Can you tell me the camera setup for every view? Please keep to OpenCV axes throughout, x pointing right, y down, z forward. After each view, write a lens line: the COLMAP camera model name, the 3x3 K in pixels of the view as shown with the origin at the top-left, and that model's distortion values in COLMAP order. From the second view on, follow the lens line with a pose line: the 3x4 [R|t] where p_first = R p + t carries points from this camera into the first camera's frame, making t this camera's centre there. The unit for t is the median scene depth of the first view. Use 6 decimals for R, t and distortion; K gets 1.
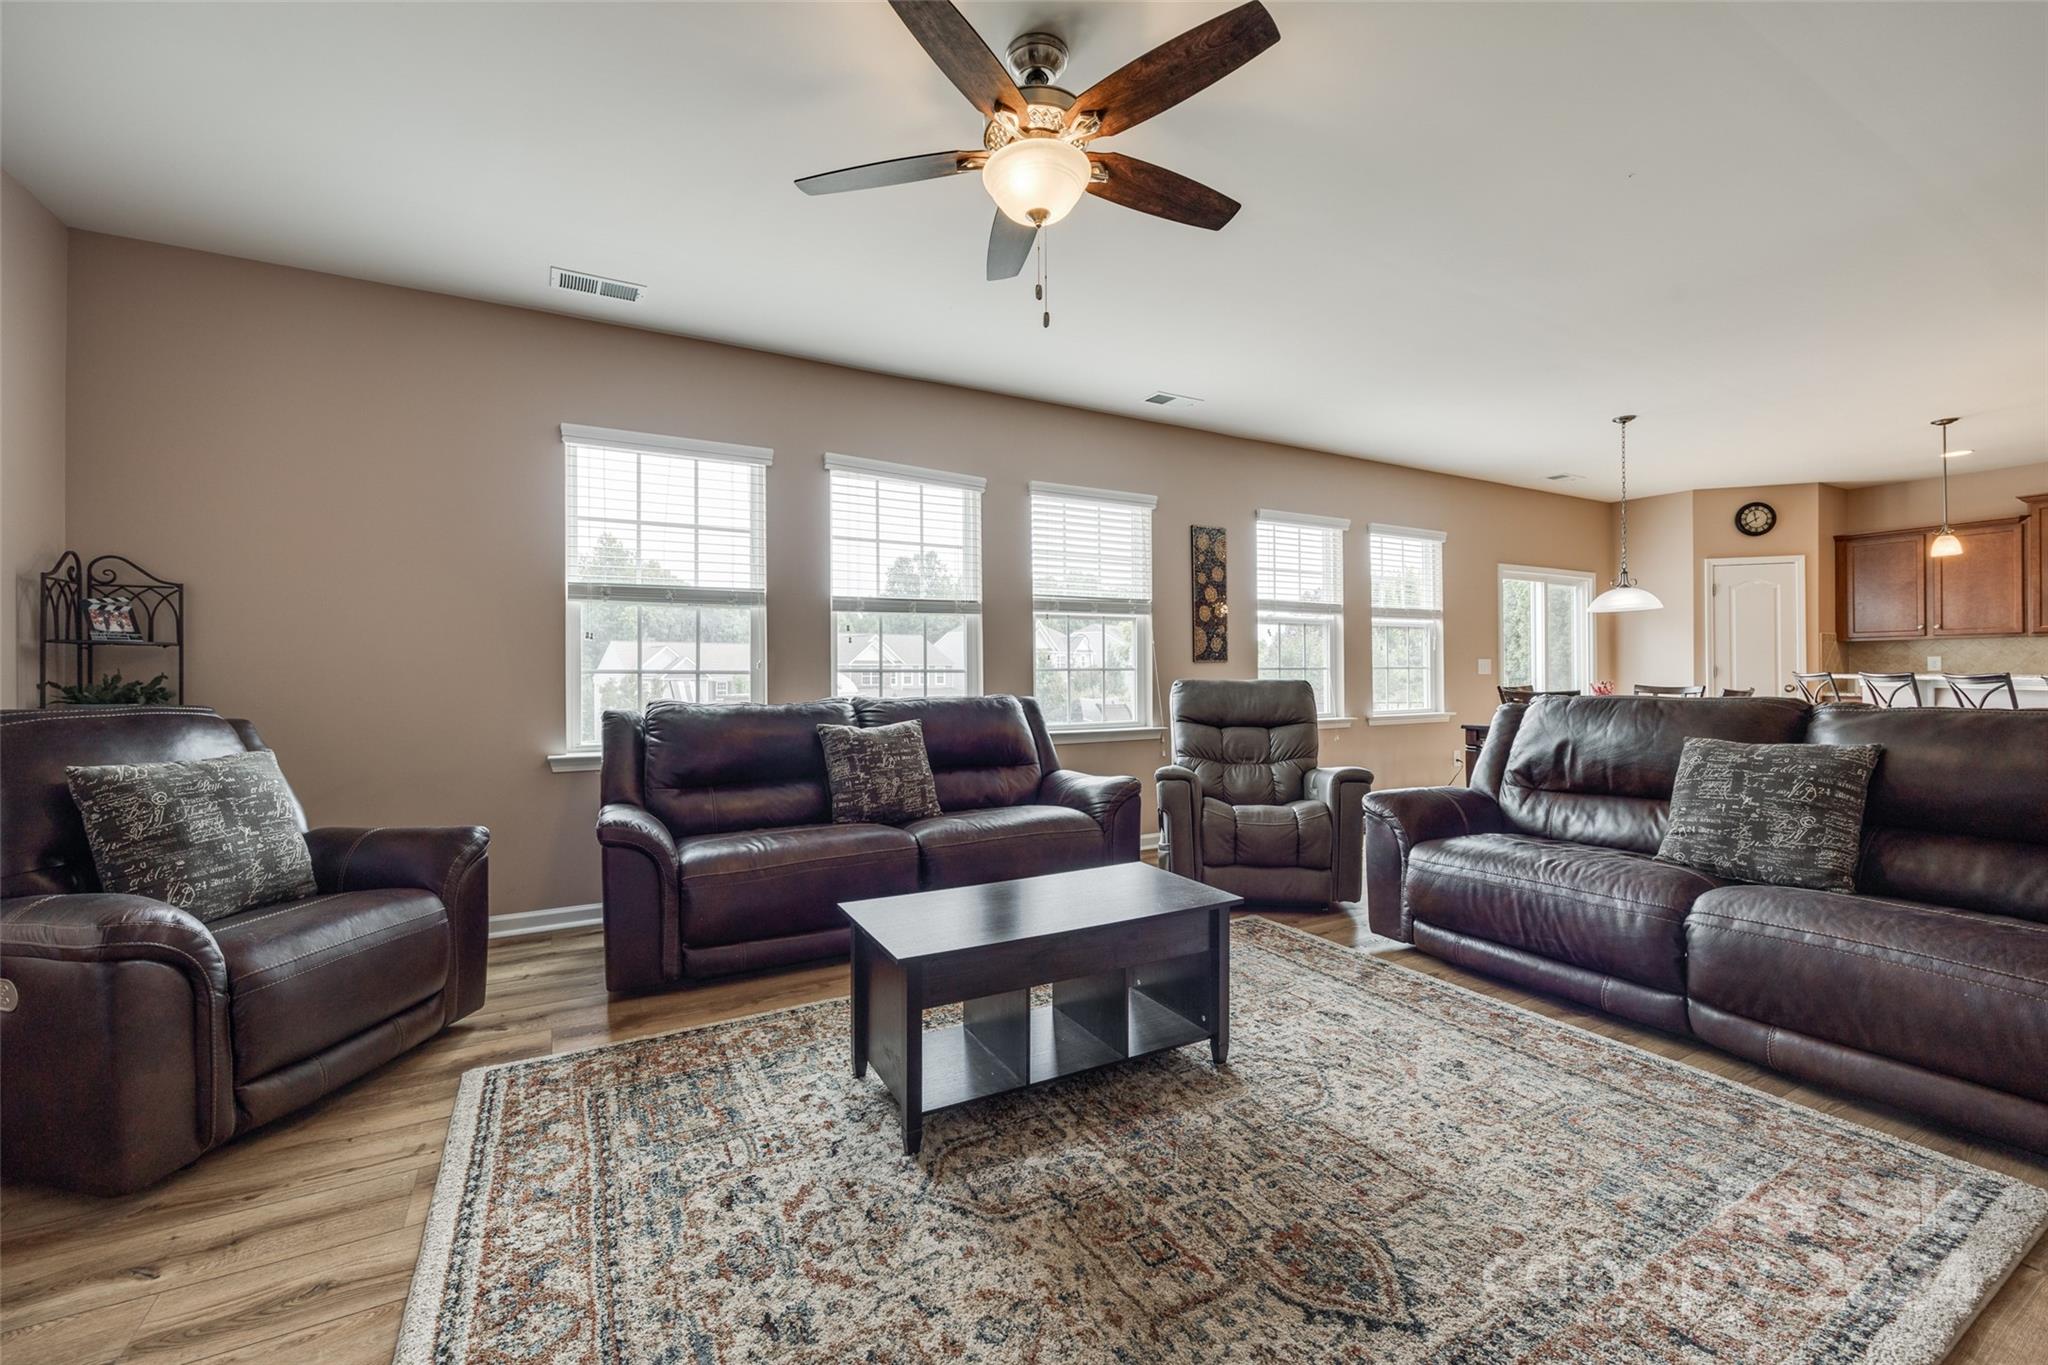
lens RADIAL K [[827.6, 0, 1018.0], [0, 827.6, 674.0], [0, 0, 1]] dist [-0.000432, 0.000055]
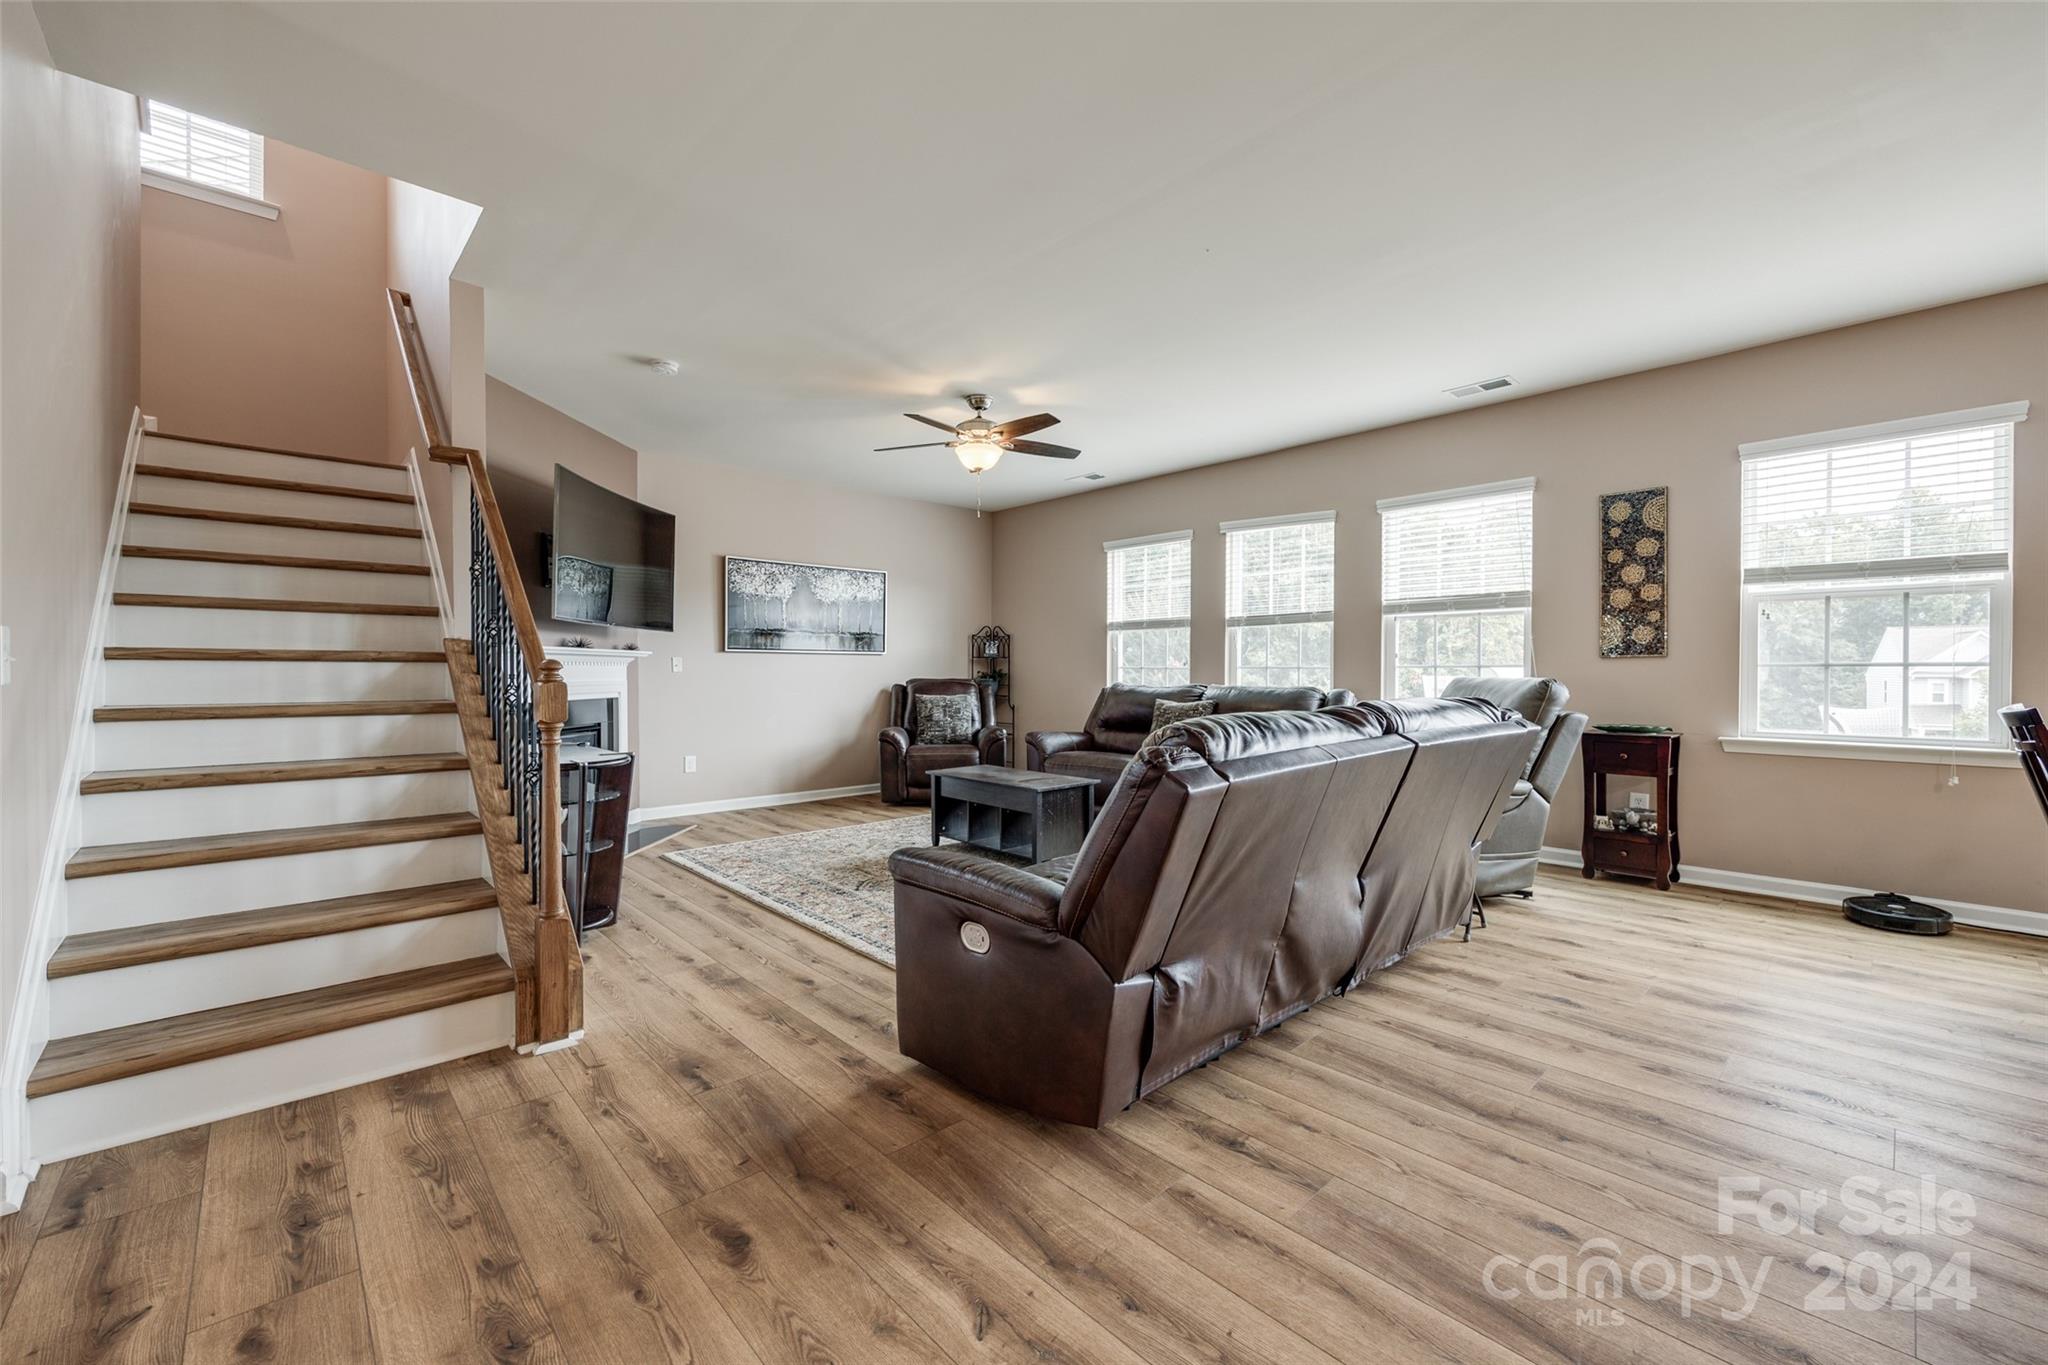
lens RADIAL K [[827.6, 0, 1018.0], [0, 827.6, 674.0], [0, 0, 1]] dist [-0.000432, 0.000055]
pose [[0.230478, 0.007096, -0.973052, 0.885351], [-0.000287, 0.999974, 0.007225, -0.003869], [0.973078, -0.001386, 0.230474, 0.226079]]
